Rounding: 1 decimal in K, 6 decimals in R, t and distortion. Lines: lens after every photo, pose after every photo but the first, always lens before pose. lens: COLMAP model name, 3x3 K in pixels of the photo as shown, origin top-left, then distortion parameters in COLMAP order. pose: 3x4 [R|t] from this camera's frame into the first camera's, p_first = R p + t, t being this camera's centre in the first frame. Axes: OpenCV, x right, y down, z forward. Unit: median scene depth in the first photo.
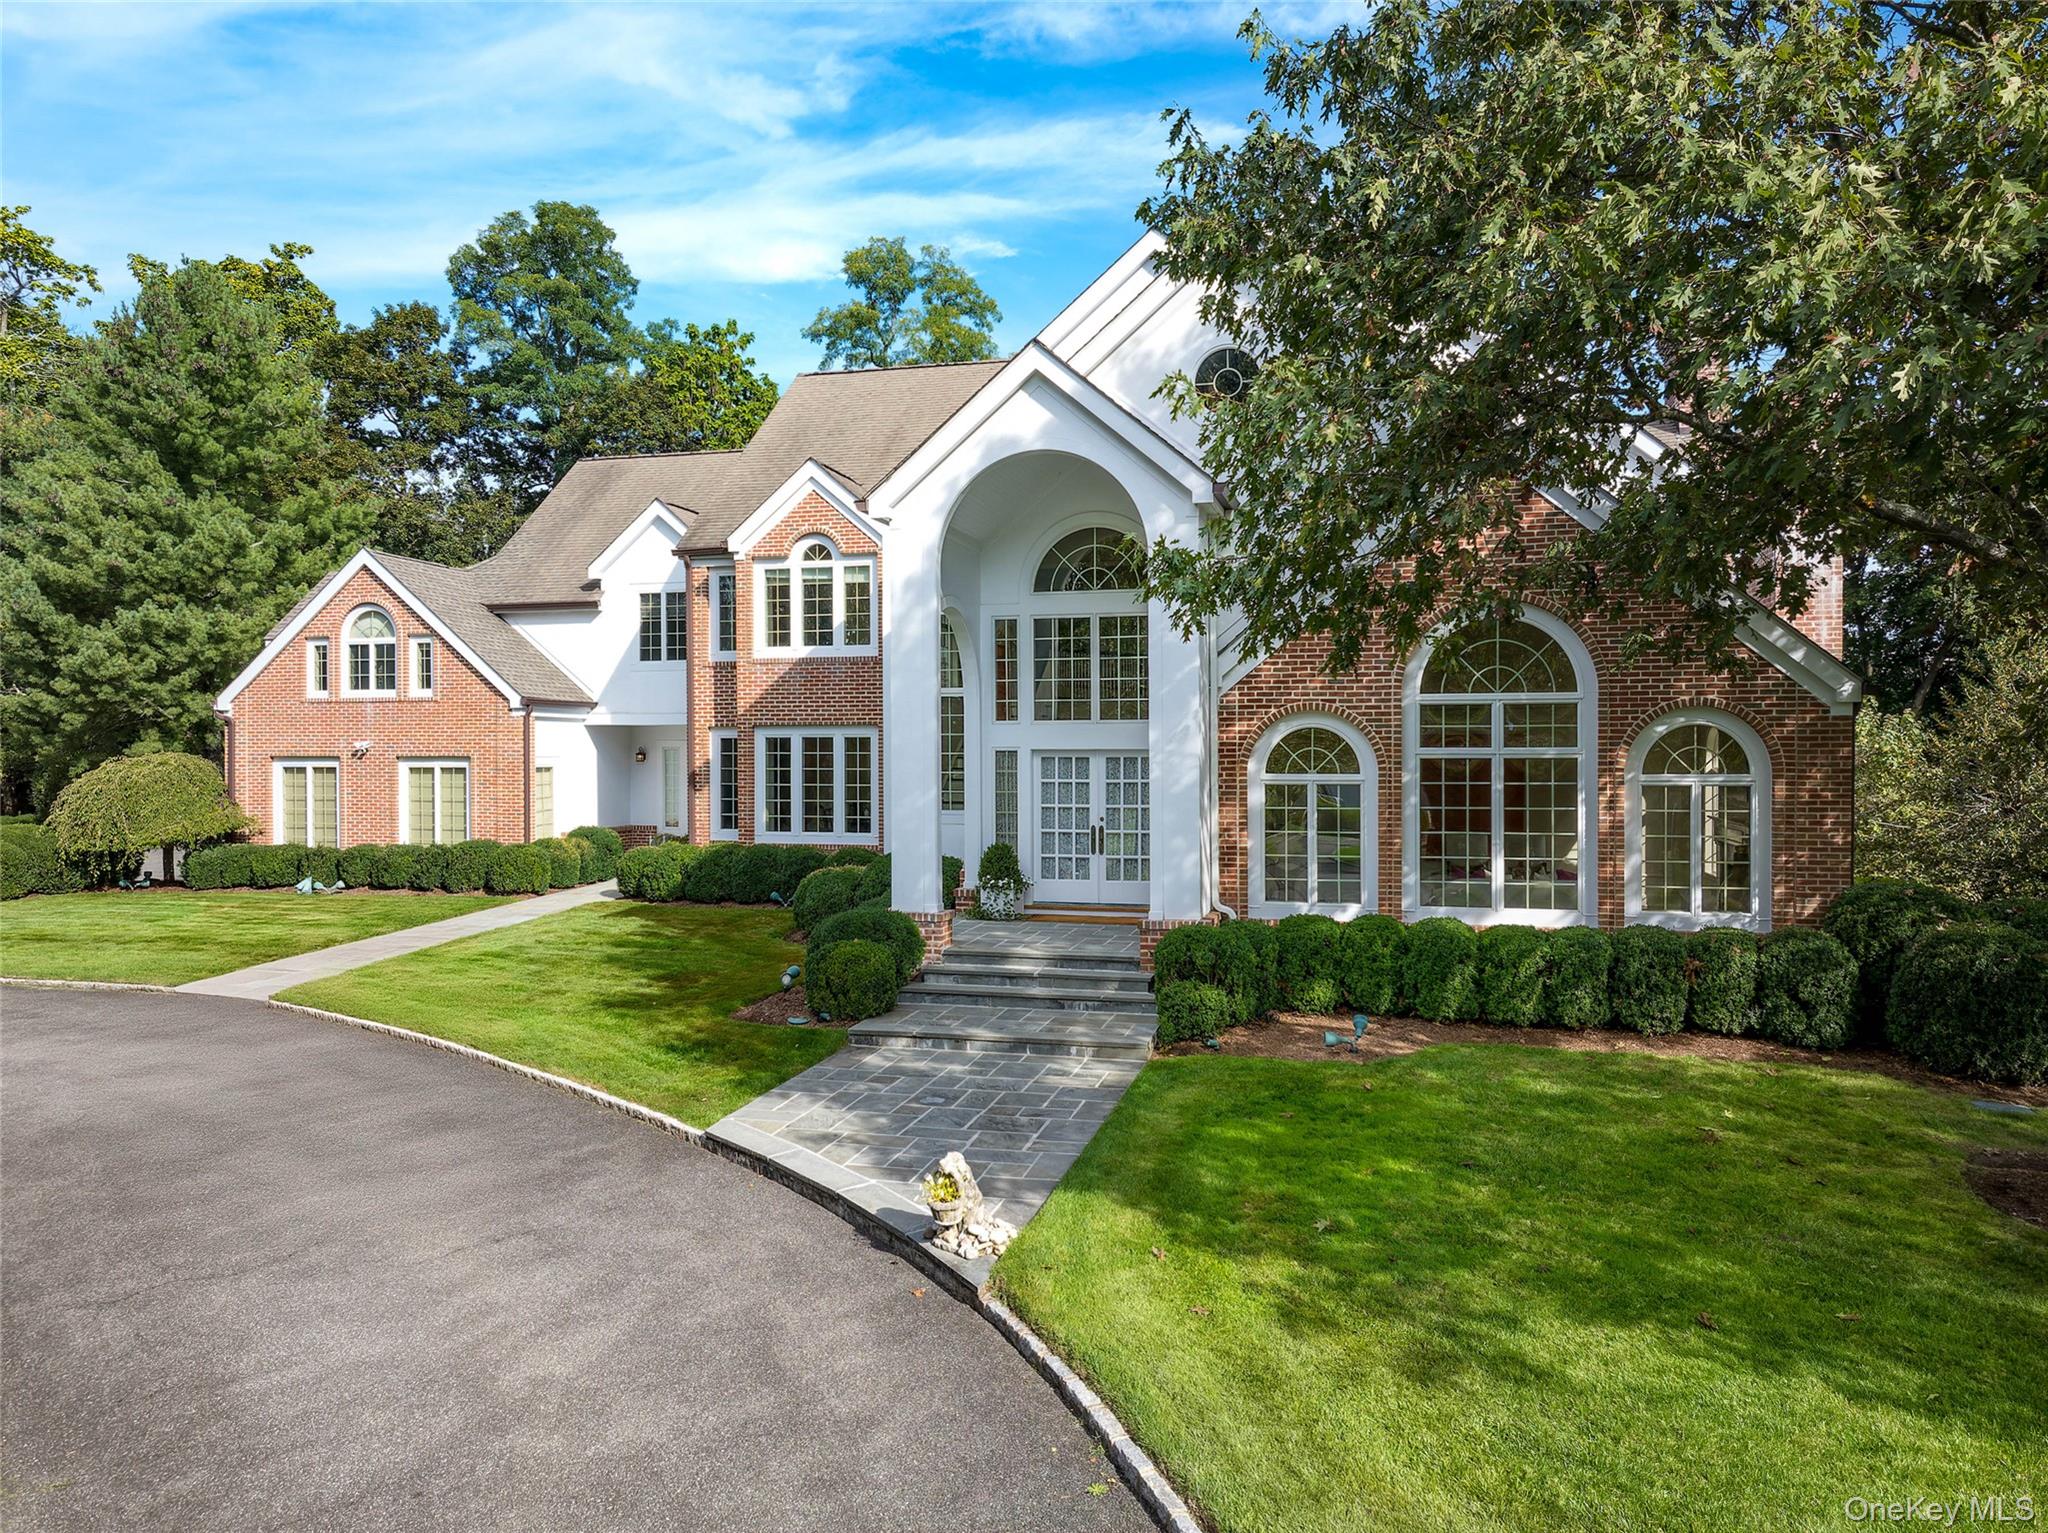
lens RADIAL K [[1392.5, 0, 1022.8], [0, 1392.5, 767.1], [0, 0, 1]] dist [-0.007225, 0.005027]
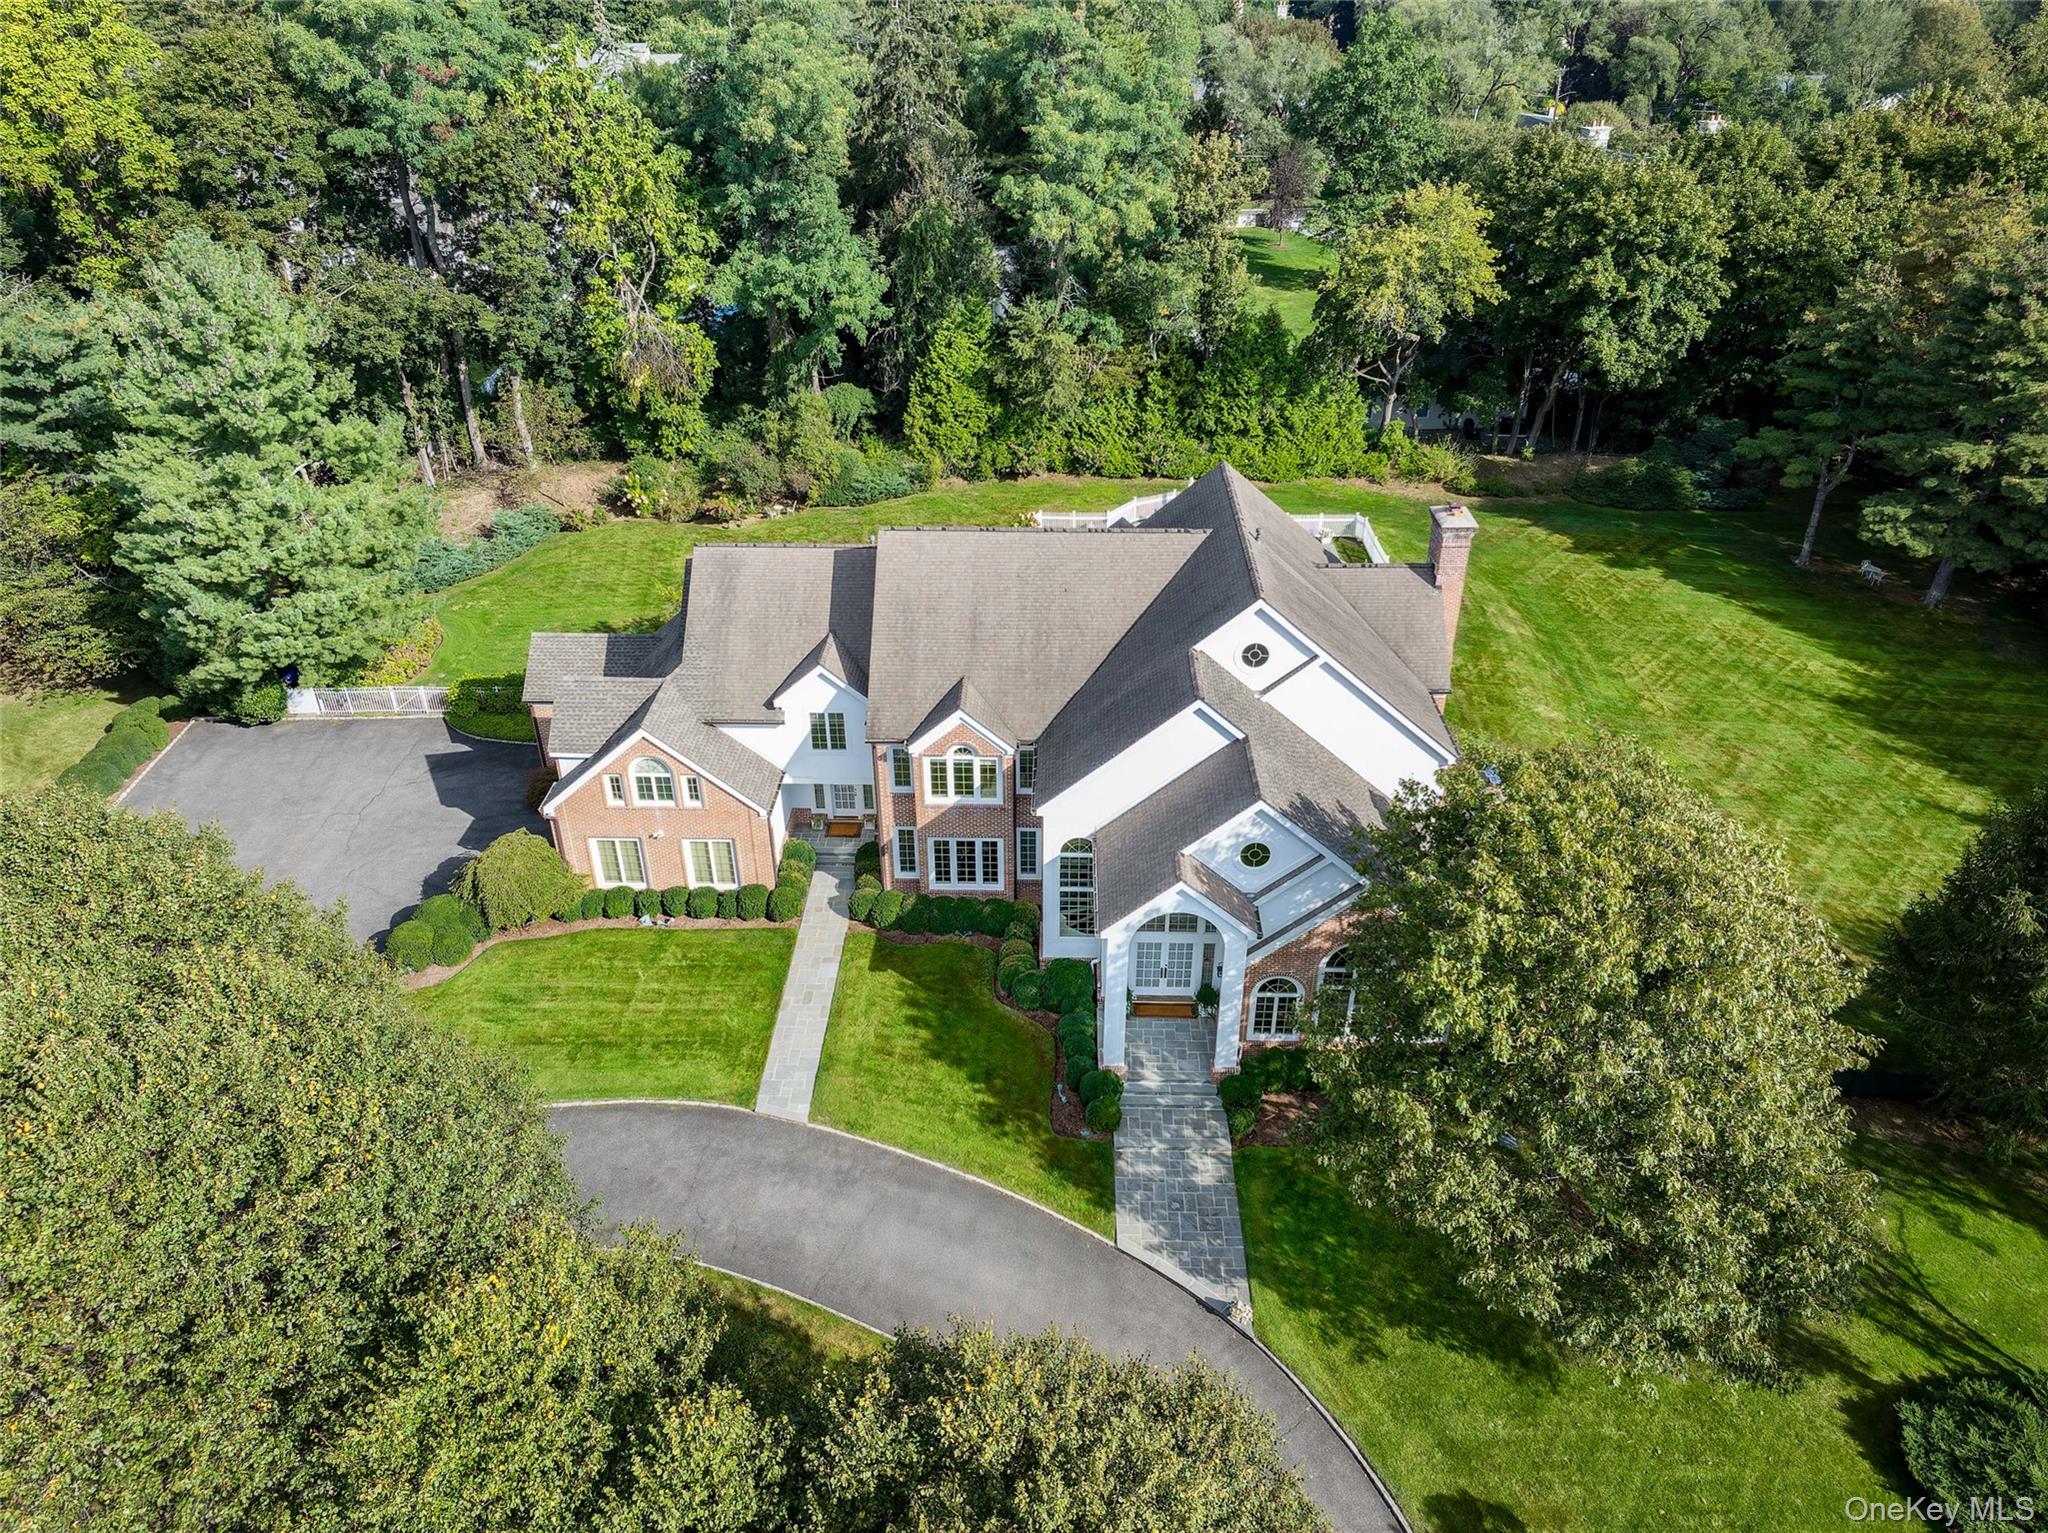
lens RADIAL K [[1392.5, 0, 1018.6], [0, 1392.5, 770.8], [0, 0, 1]] dist [-0.007225, 0.005027]
pose [[0.975379, -0.121036, 0.184352, -0.394267], [0.009979, 0.859301, 0.511373, -0.994159], [-0.220309, -0.496943, 0.839352, -0.450905]]
